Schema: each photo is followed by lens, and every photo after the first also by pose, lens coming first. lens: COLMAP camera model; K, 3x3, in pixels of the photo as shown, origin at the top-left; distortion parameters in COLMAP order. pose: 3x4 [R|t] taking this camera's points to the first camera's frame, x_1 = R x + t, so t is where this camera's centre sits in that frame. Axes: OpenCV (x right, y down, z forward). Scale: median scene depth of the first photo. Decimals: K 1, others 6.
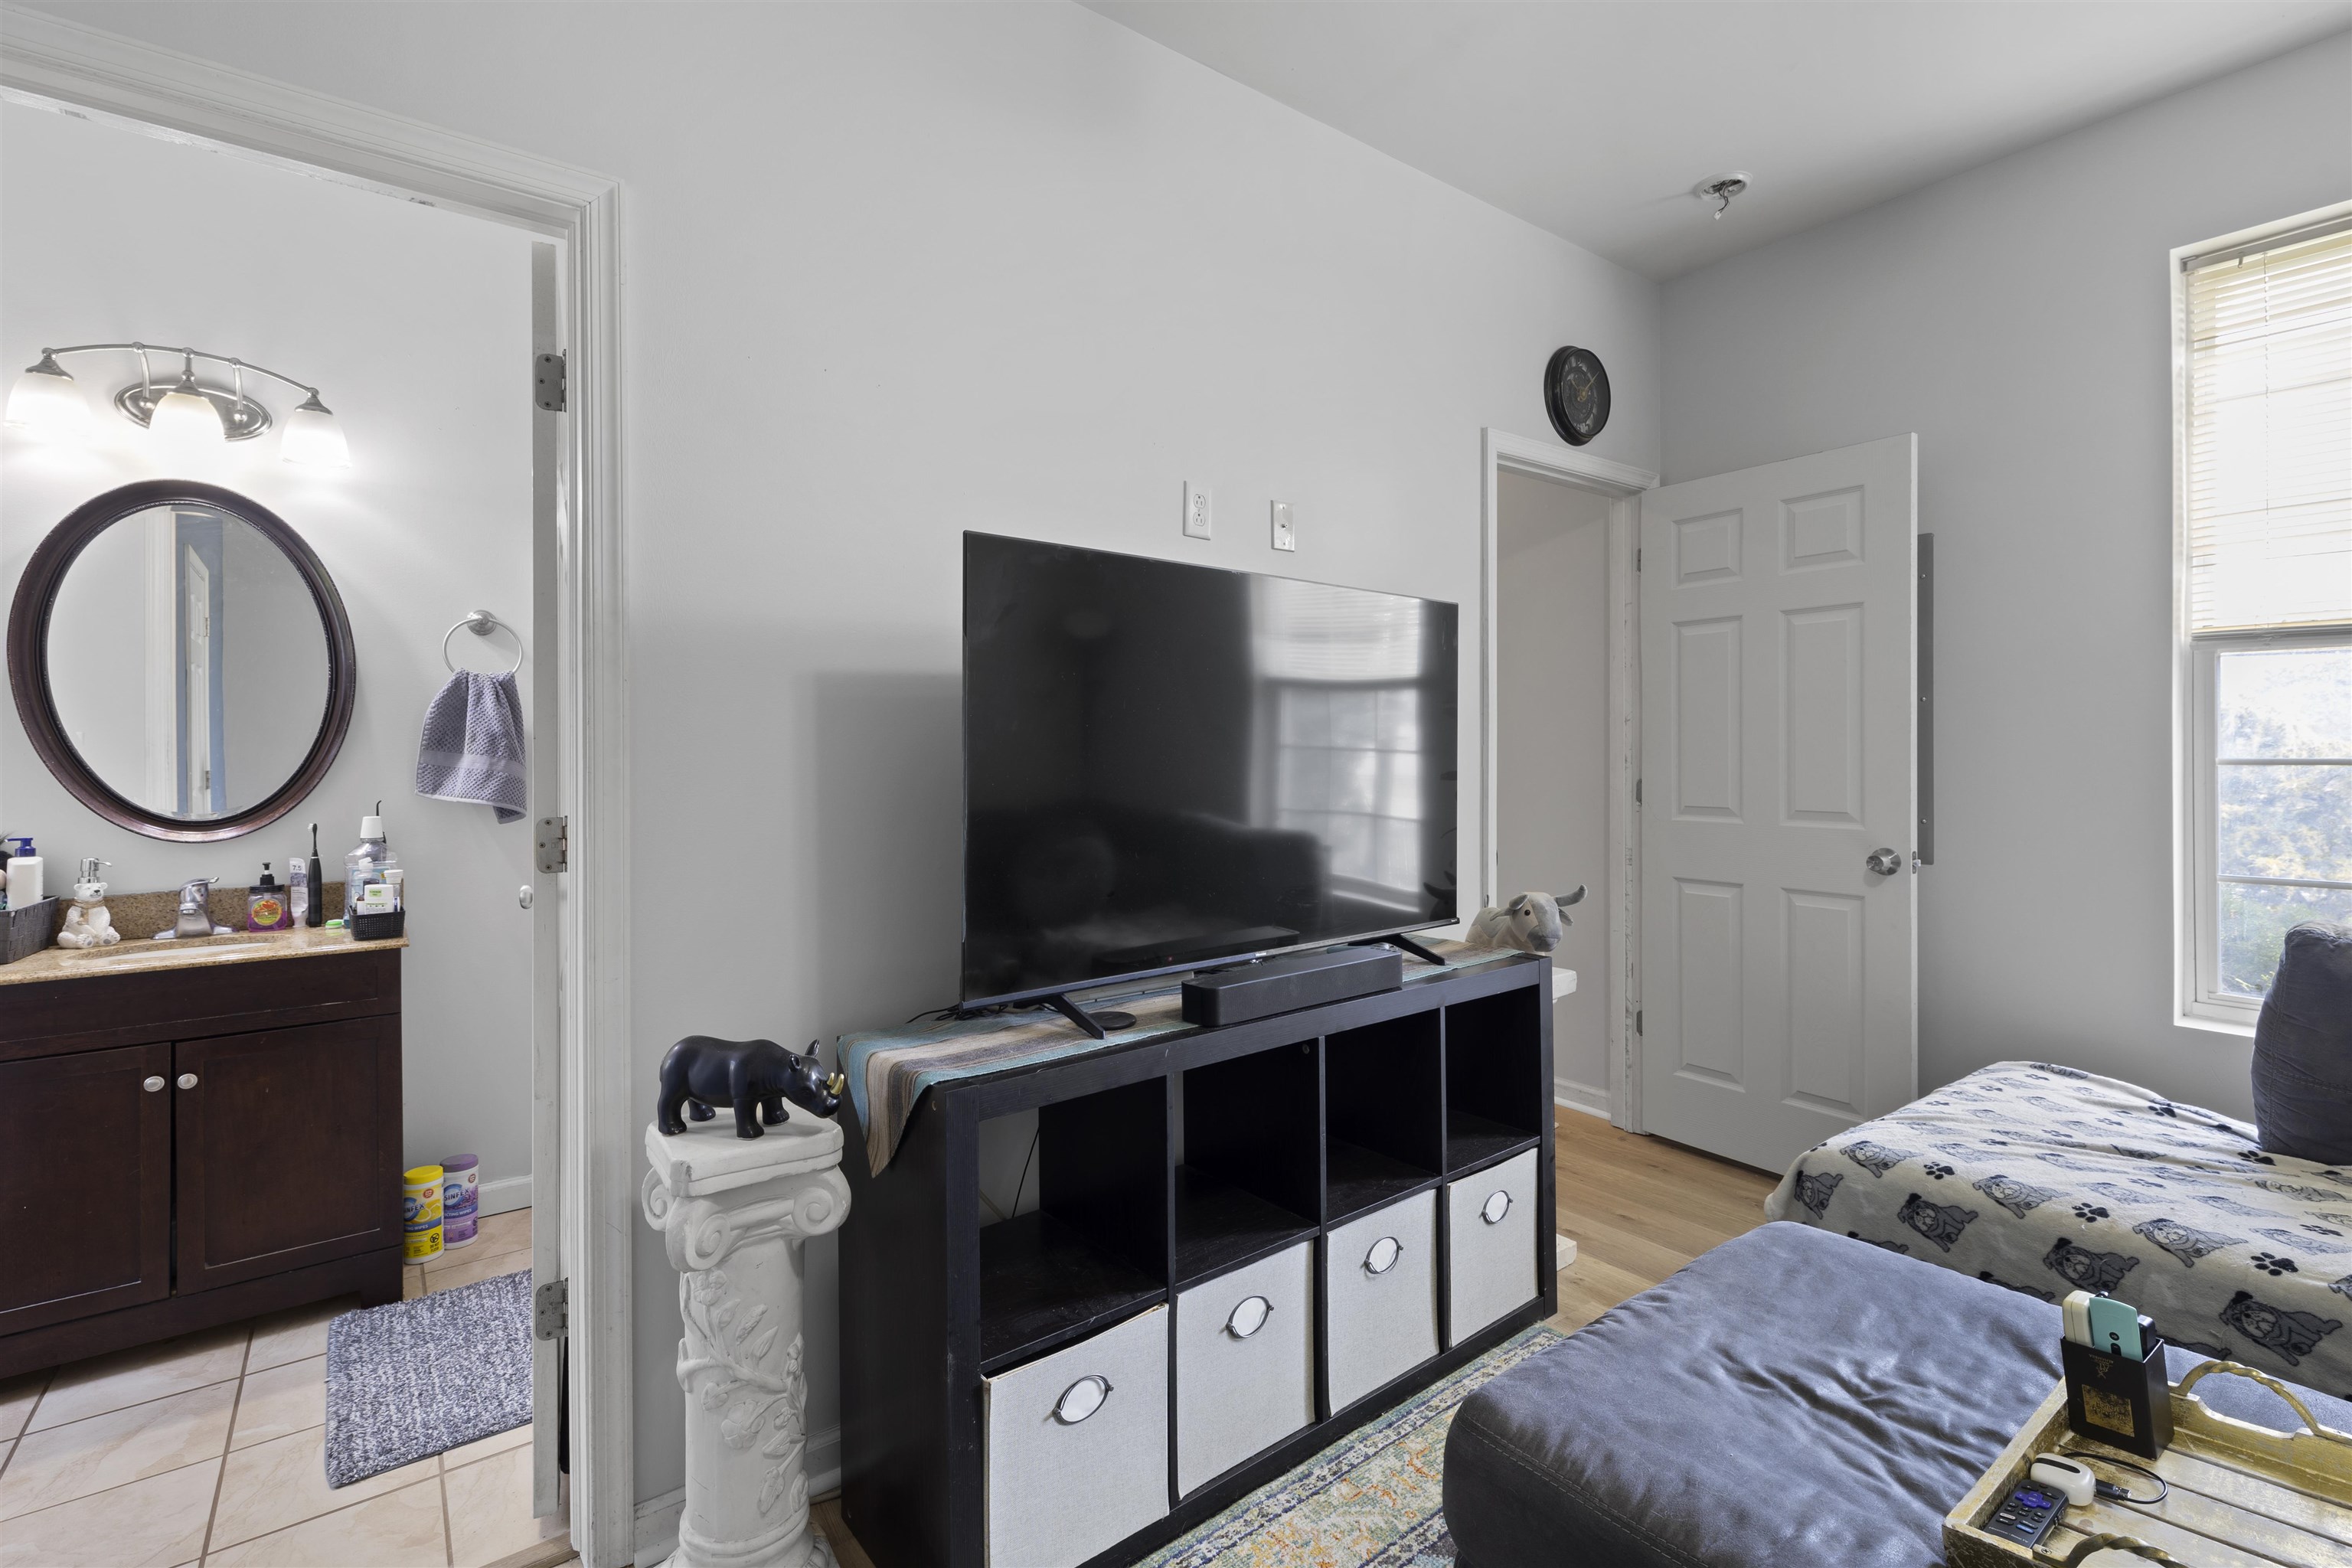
lens RADIAL K [[1064.5, 0, 1178.1], [0, 1064.5, 764.6], [0, 0, 1]] dist [0.002742, 0.003089]
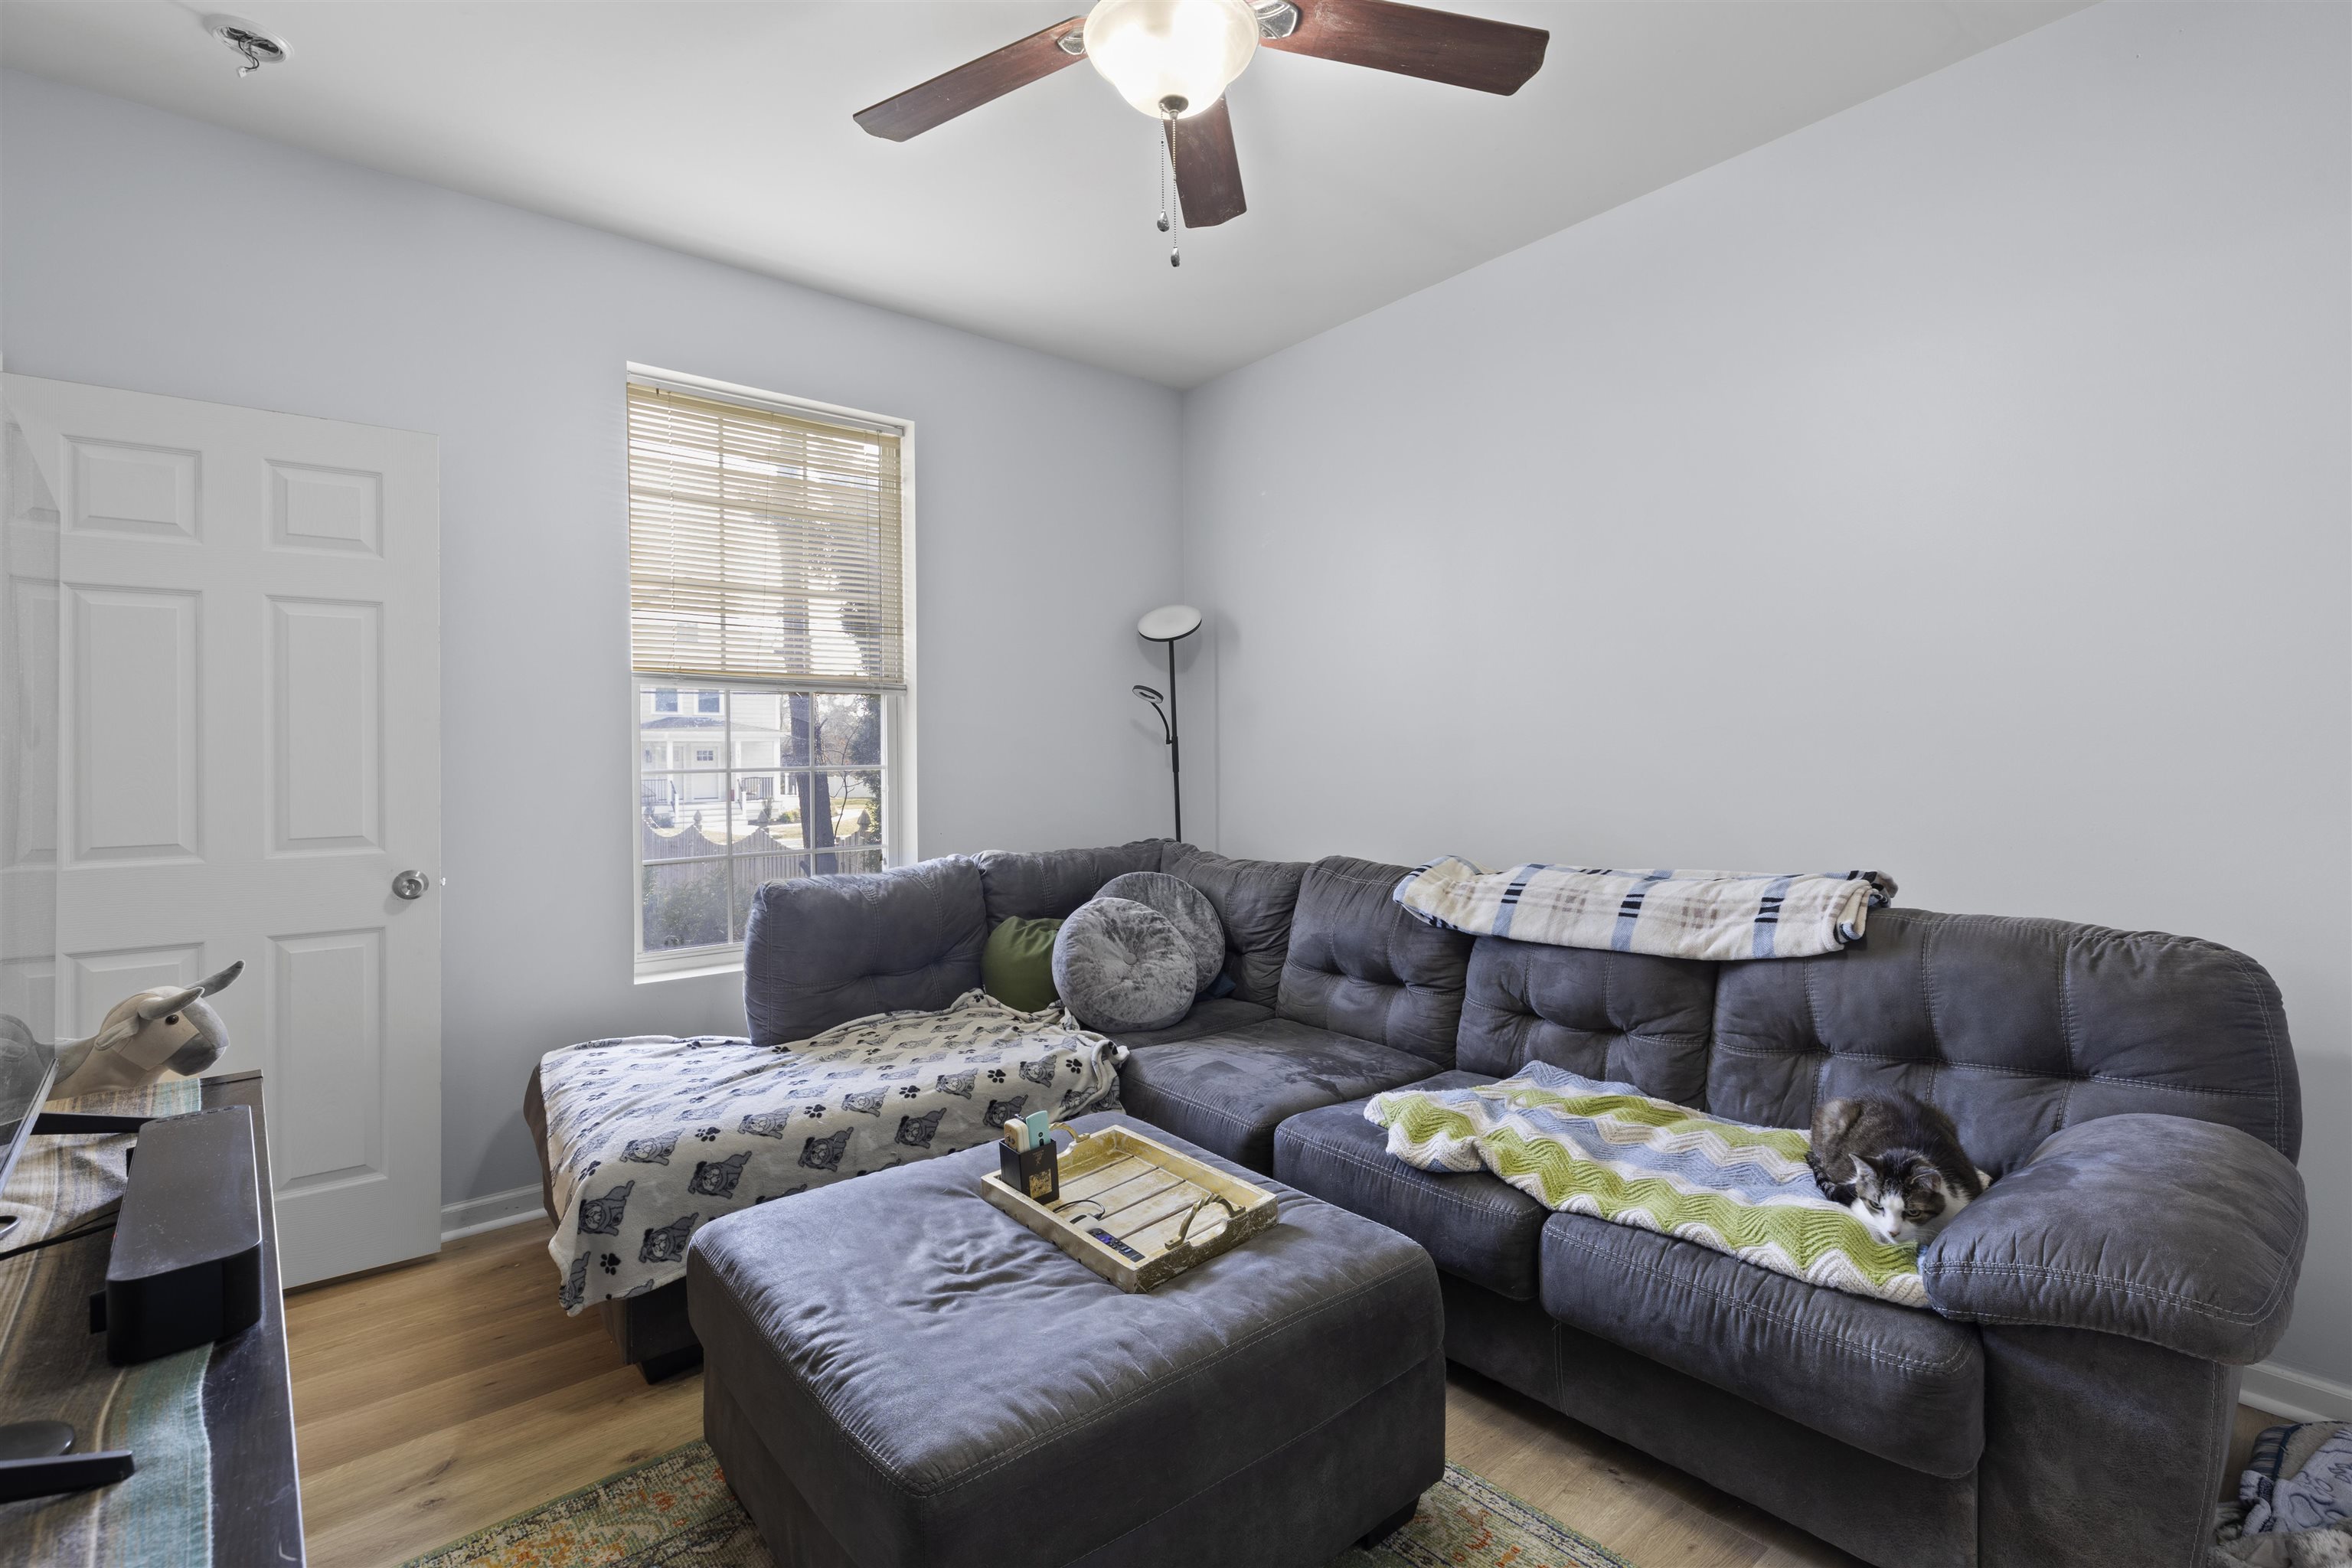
lens RADIAL K [[1064.5, 0, 1174.4], [0, 1064.5, 764.0], [0, 0, 1]] dist [0.002742, 0.003089]
pose [[-0.030564, -0.002038, 0.999531, -0.411866], [0.023541, 0.999719, 0.002758, -0.001736], [-0.999256, 0.023614, -0.030508, 0.514355]]
